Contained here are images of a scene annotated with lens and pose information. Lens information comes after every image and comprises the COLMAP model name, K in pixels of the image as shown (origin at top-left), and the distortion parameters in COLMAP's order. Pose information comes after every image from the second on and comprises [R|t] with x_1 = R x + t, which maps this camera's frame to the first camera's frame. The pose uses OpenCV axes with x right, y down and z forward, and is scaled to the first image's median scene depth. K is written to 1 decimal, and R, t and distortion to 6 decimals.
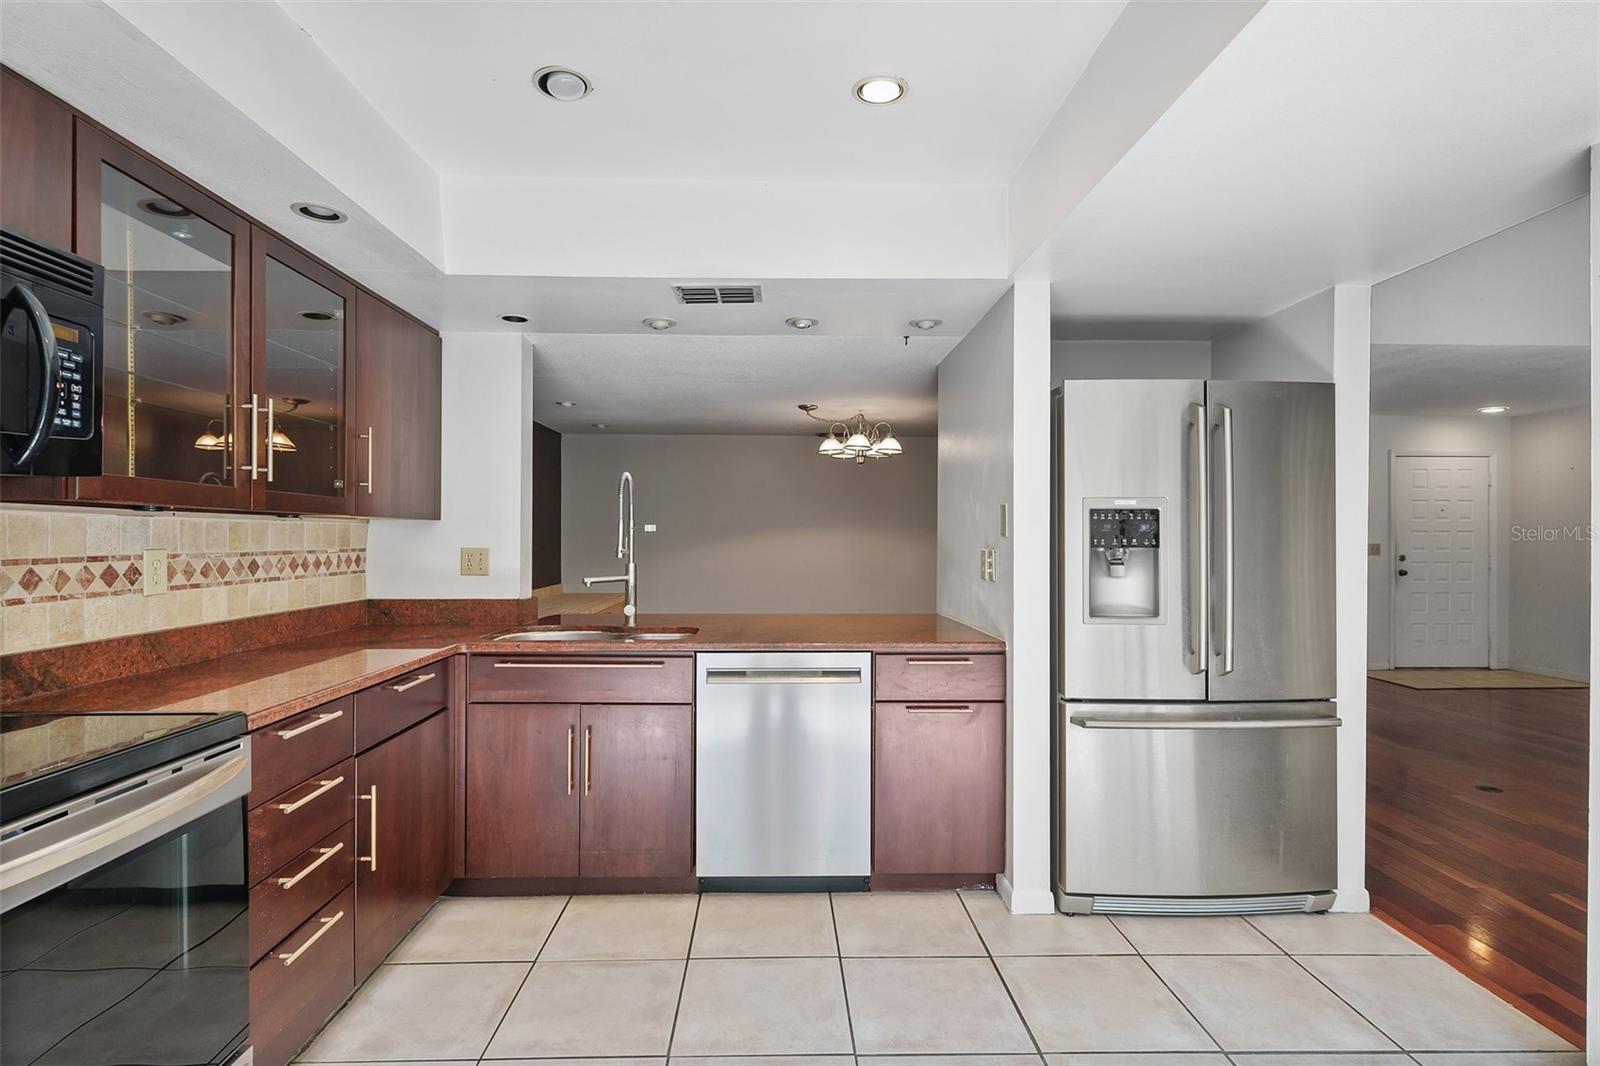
lens RADIAL K [[770.6, 0, 800.0], [0, 770.6, 533.0], [0, 0, 1]] dist [-0.001201, -0.000213]
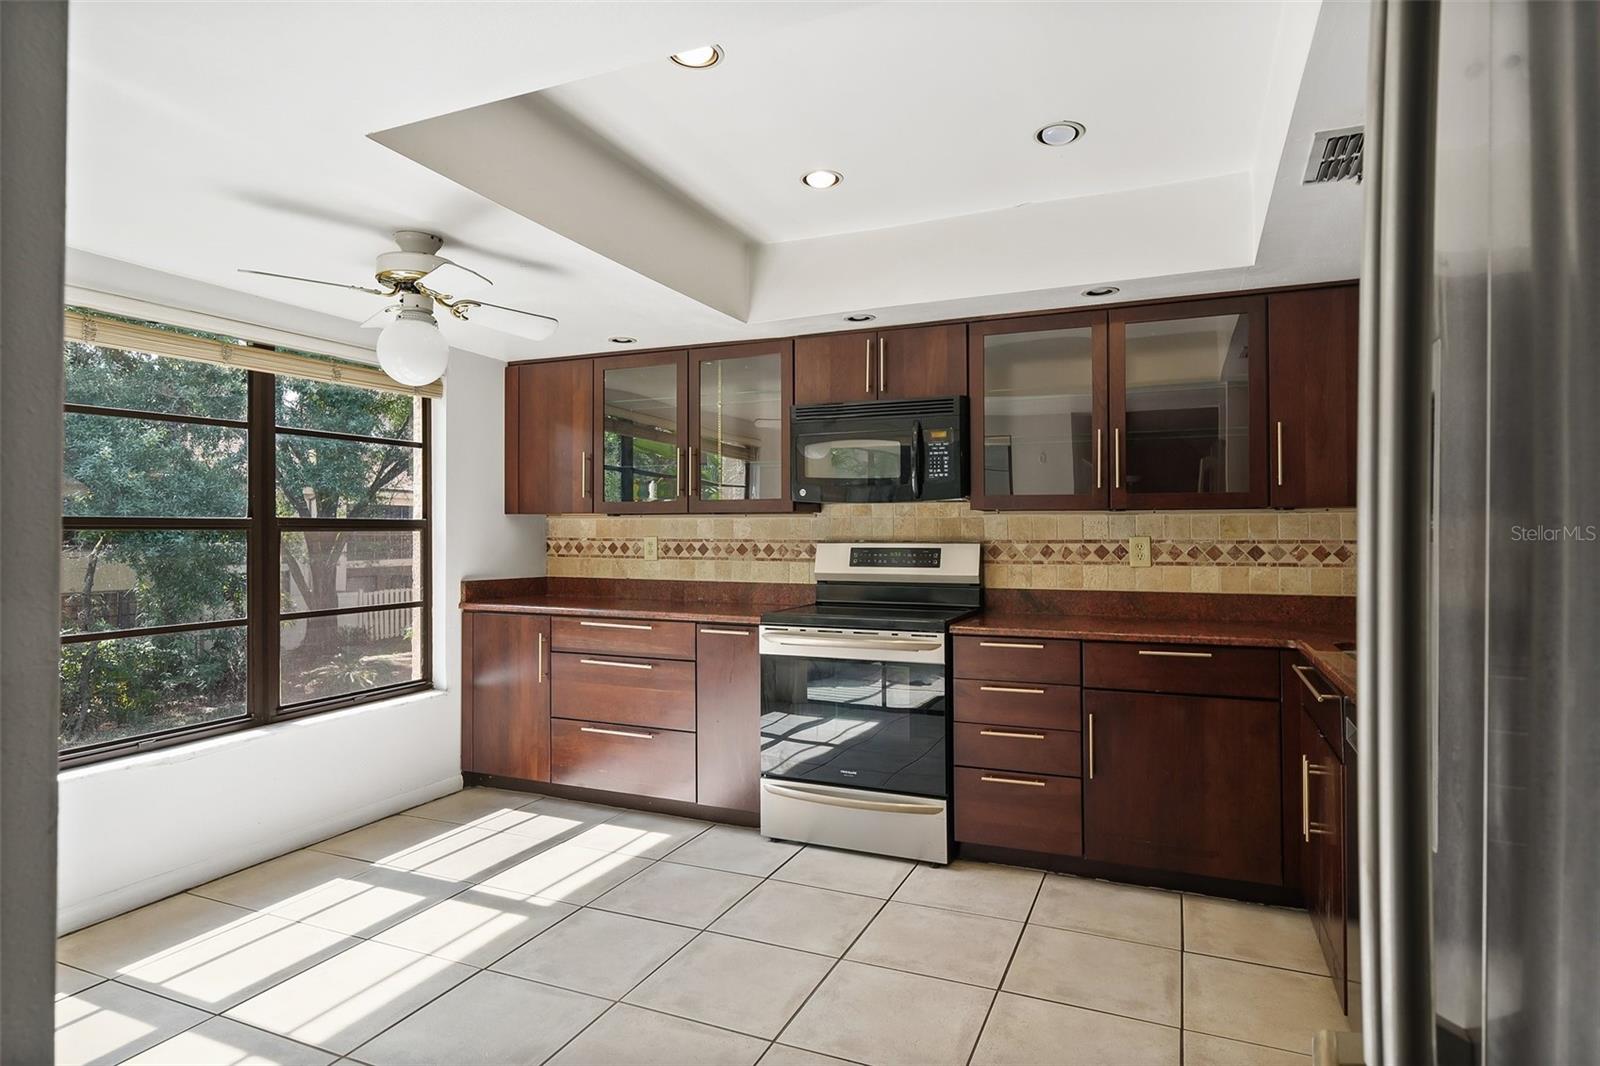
lens RADIAL K [[892.4, 0, 800.0], [0, 892.4, 533.0], [0, 0, 1]] dist [0.002735, 0.000843]
pose [[-0.416557, 0.002084, -0.909107, 1.005783], [0.007158, 0.999974, -0.000988, 0.012305], [0.909082, -0.006919, -0.416561, 1.138859]]
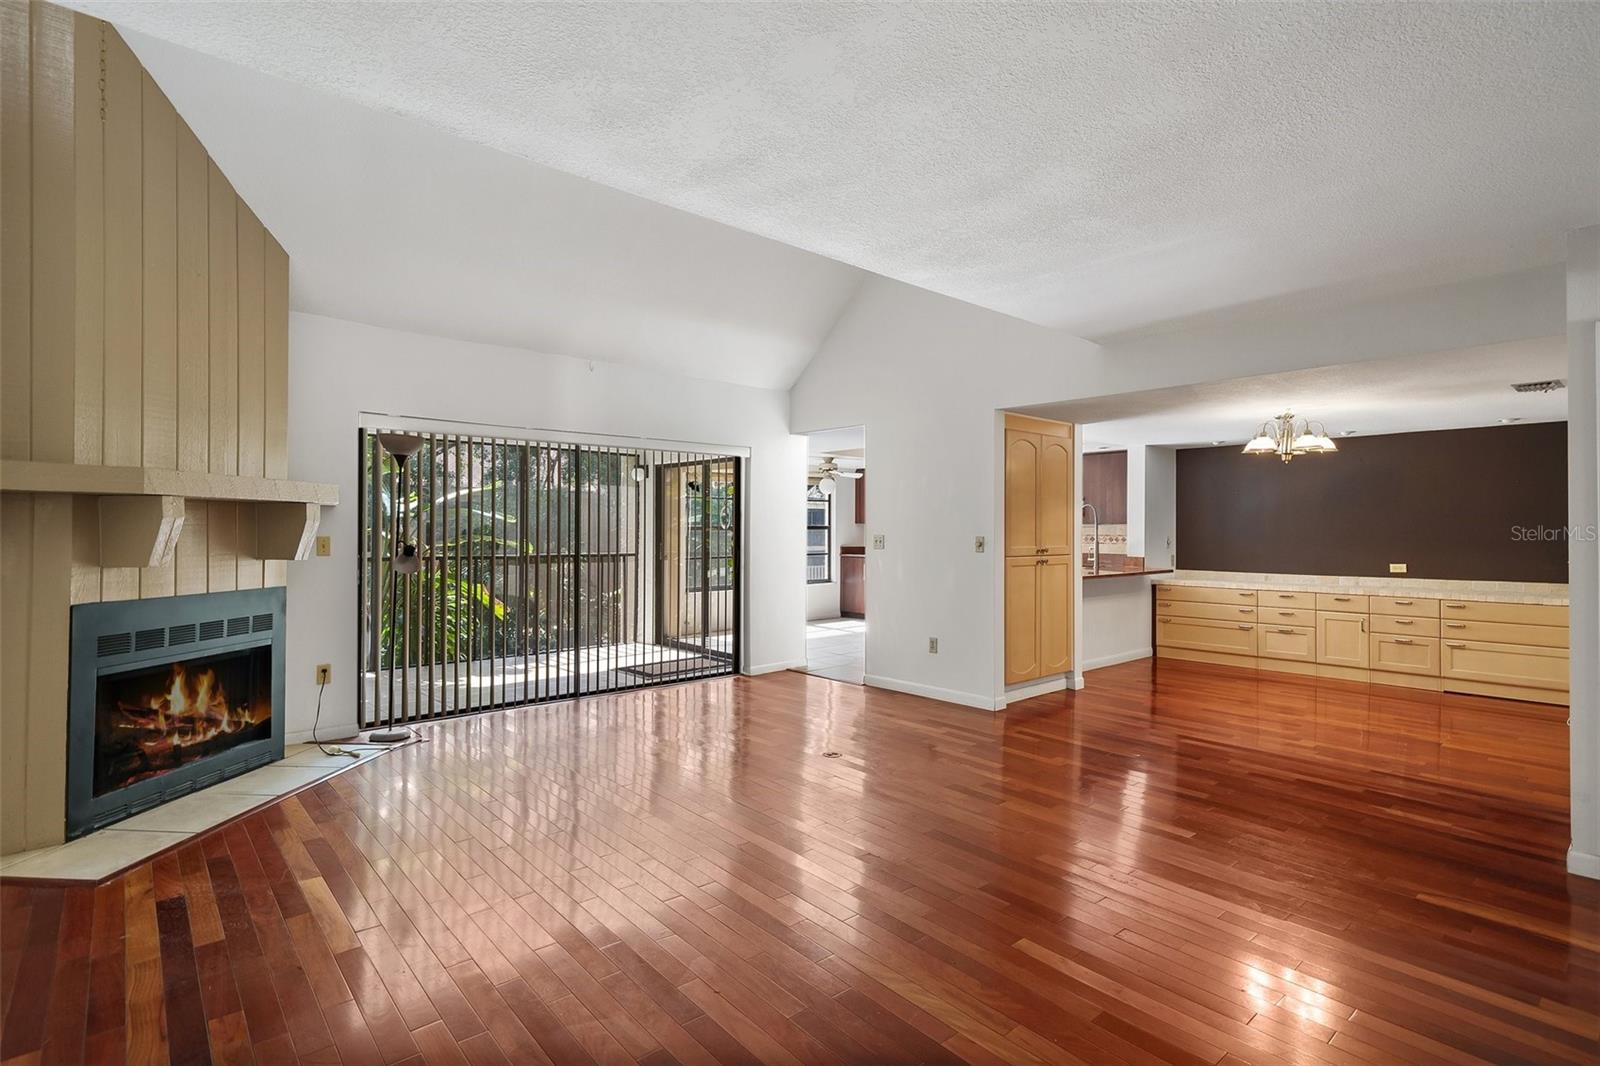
lens RADIAL K [[796.2, 0, 800.0], [0, 796.2, 533.0], [0, 0, 1]] dist [-0.004685, -0.001360]
pose [[-0.773066, -0.003759, -0.634315, 3.082803], [-0.002536, 0.999993, -0.002835, 0.037590], [0.634321, -0.000583, -0.773070, 3.553134]]
